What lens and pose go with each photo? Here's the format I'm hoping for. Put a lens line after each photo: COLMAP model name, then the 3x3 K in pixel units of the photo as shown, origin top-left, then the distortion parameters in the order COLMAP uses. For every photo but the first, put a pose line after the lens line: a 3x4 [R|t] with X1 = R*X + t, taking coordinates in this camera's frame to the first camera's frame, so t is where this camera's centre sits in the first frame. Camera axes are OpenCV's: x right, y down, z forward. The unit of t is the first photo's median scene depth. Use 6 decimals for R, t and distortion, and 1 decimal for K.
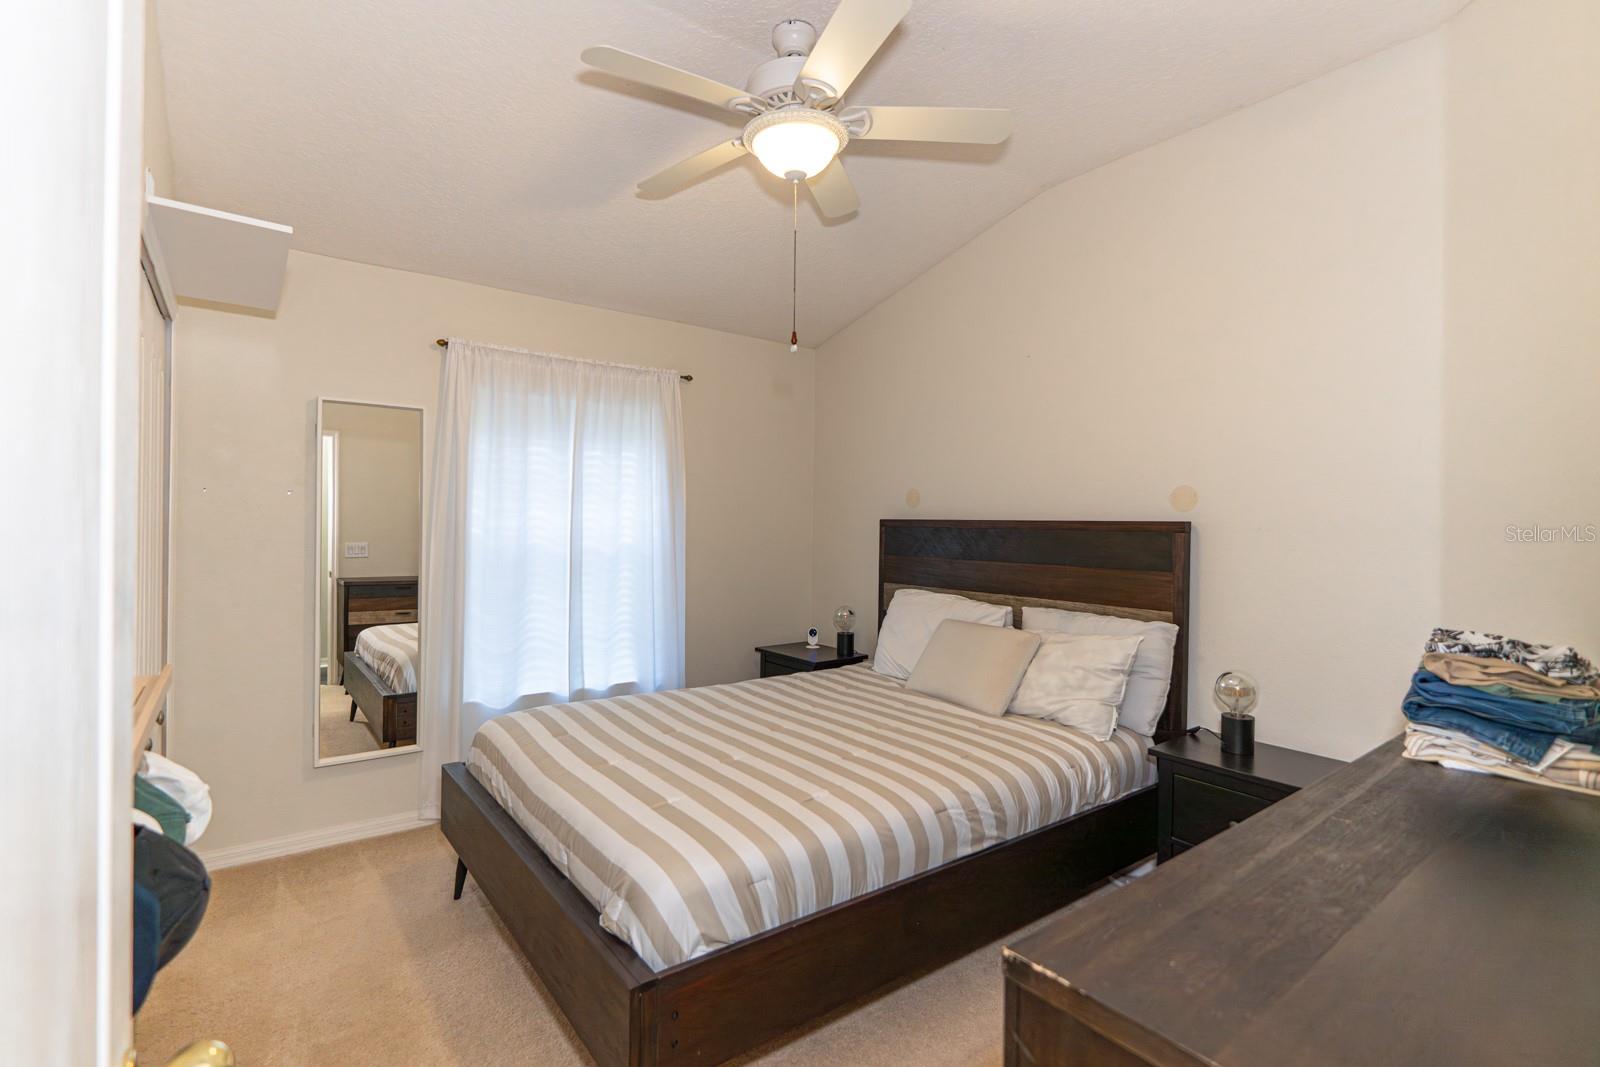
lens RADIAL K [[758.4, 0, 799.9], [0, 758.4, 529.1], [0, 0, 1]] dist [-0.003344, 0.000011]
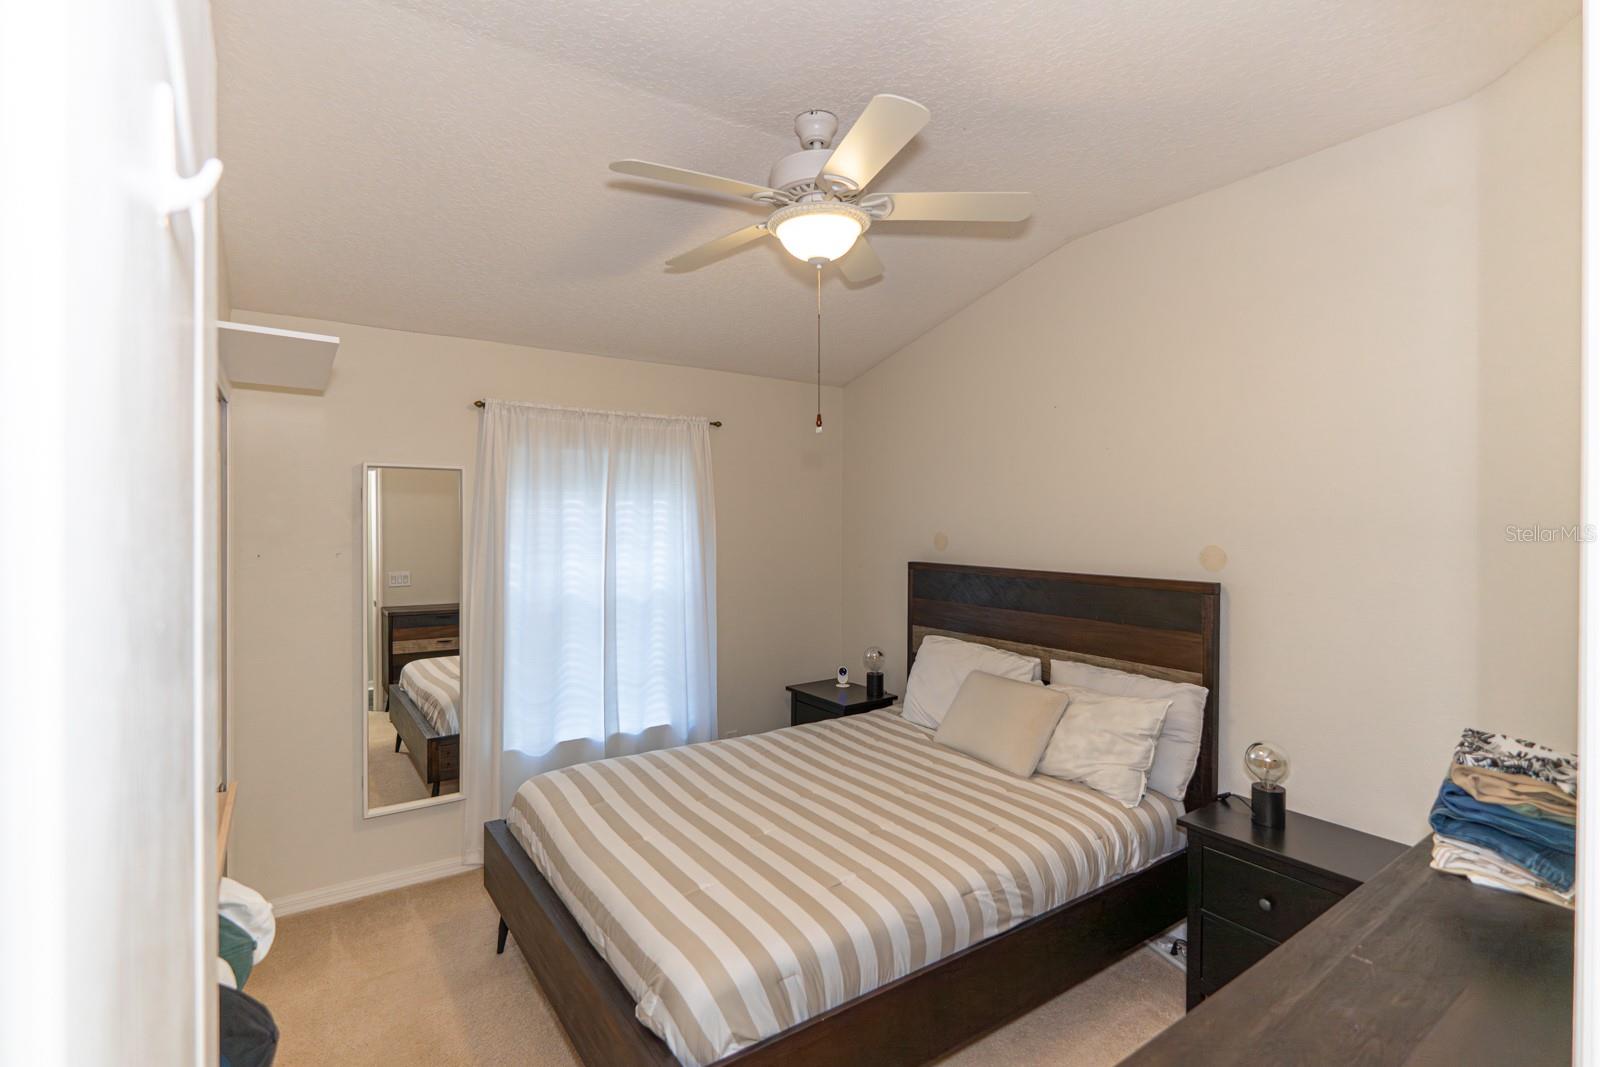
lens RADIAL K [[758.4, 0, 799.9], [0, 758.4, 529.1], [0, 0, 1]] dist [-0.003344, 0.000011]
pose [[0.999081, -0.009295, -0.041850, 0.007312], [0.009428, 0.999951, 0.002978, -0.098330], [0.041820, -0.003369, 0.999119, -0.018690]]
